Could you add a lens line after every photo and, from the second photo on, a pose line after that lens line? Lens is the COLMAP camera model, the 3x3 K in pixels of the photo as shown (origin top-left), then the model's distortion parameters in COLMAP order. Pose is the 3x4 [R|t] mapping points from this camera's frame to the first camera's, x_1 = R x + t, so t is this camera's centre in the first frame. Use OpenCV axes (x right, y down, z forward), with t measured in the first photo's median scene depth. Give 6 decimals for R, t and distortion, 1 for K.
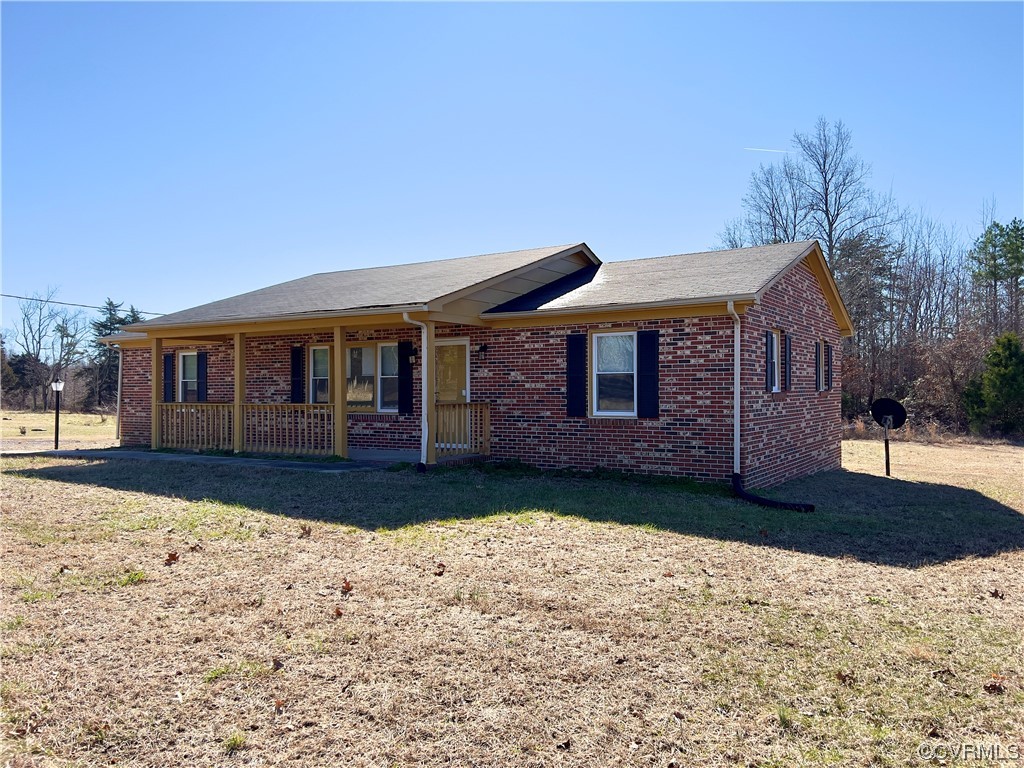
lens RADIAL K [[770.0, 0, 515.6], [0, 770.0, 388.7], [0, 0, 1]] dist [0.056893, -0.067229]
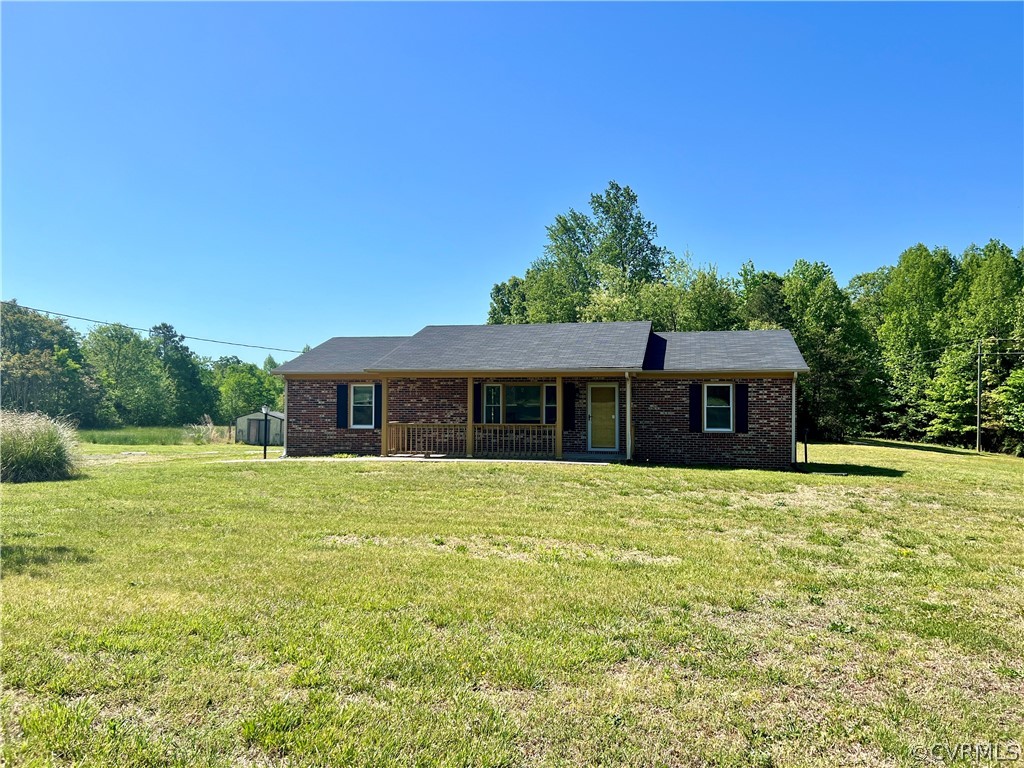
lens RADIAL K [[780.6, 0, 511.6], [0, 780.6, 382.6], [0, 0, 1]] dist [0.056212, -0.033357]
pose [[0.943596, 0.013269, 0.330832, -0.898724], [-0.007337, 0.999789, -0.019176, -0.037184], [-0.331016, 0.015667, 0.943495, -0.532392]]
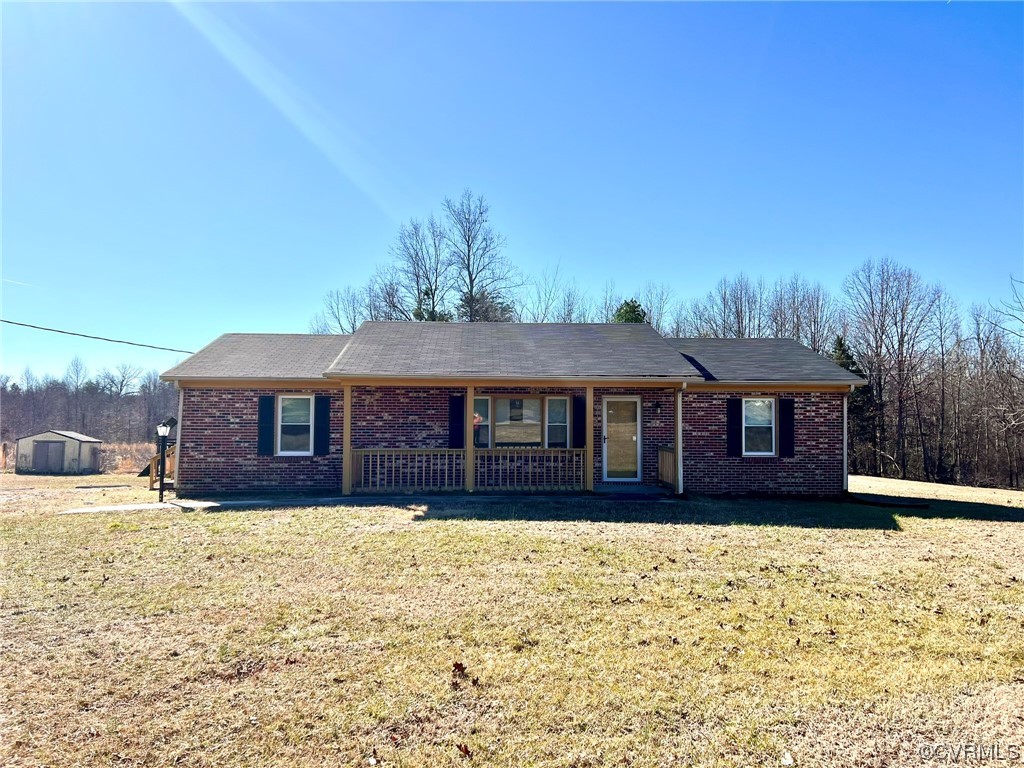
lens RADIAL K [[770.0, 0, 512.7], [0, 770.0, 383.7], [0, 0, 1]] dist [0.056893, -0.067229]
pose [[0.824851, 0.032766, 0.564399, -1.076280], [-0.009860, 0.999001, -0.043587, -0.031020], [-0.565263, 0.030388, 0.824351, 0.042509]]
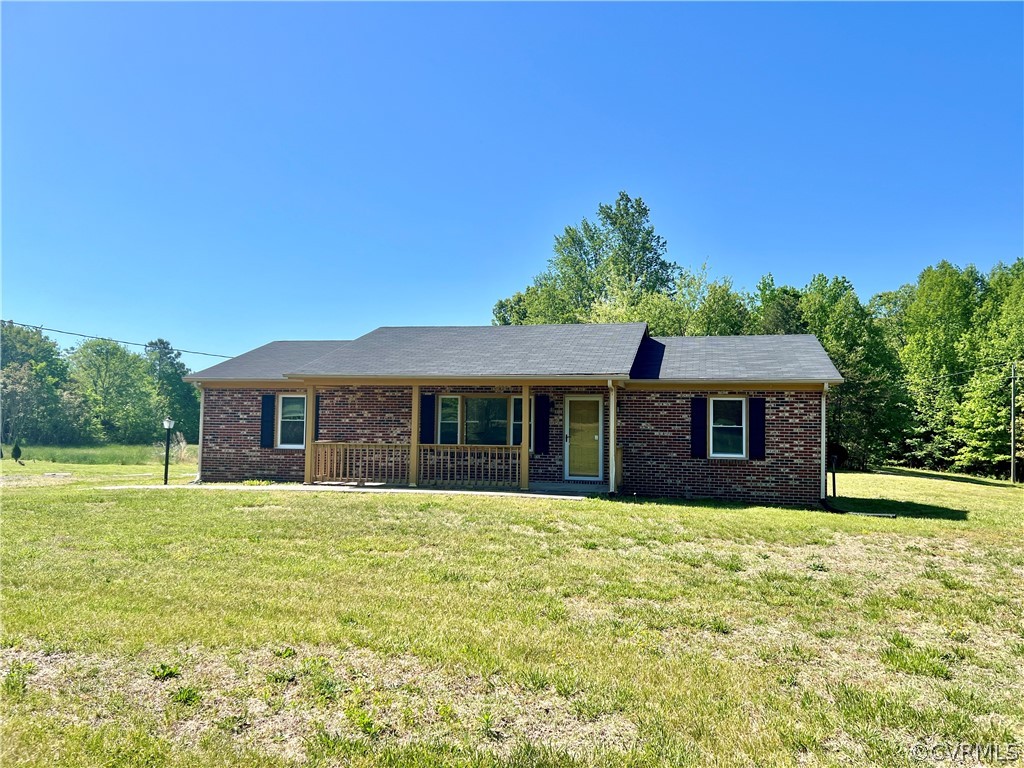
lens RADIAL K [[780.6, 0, 513.5], [0, 780.6, 379.1], [0, 0, 1]] dist [0.056212, -0.033357]
pose [[0.947589, 0.034779, 0.317593, -0.686644], [-0.019062, 0.998441, -0.052464, -0.023614], [-0.318923, 0.043660, 0.946775, -0.230675]]
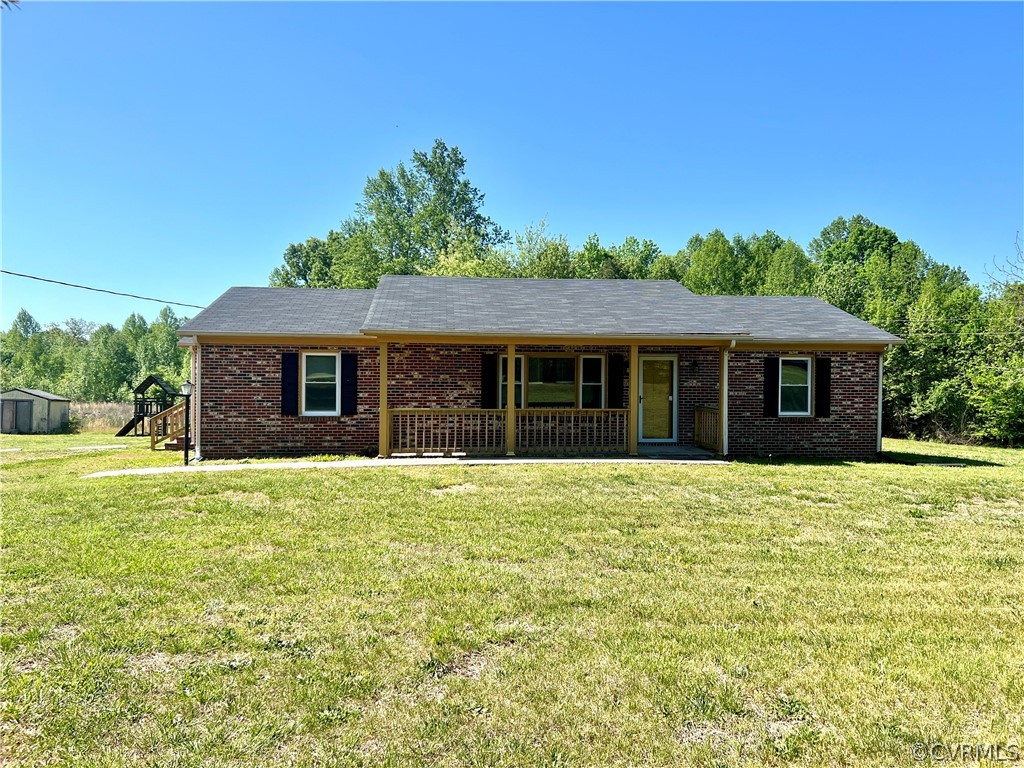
lens RADIAL K [[780.6, 0, 516.2], [0, 780.6, 379.2], [0, 0, 1]] dist [0.056212, -0.033357]
pose [[0.791852, 0.007370, 0.610669, -1.167631], [-0.012294, 0.999917, 0.003873, -0.030629], [-0.610590, -0.010575, 0.791877, 0.145502]]
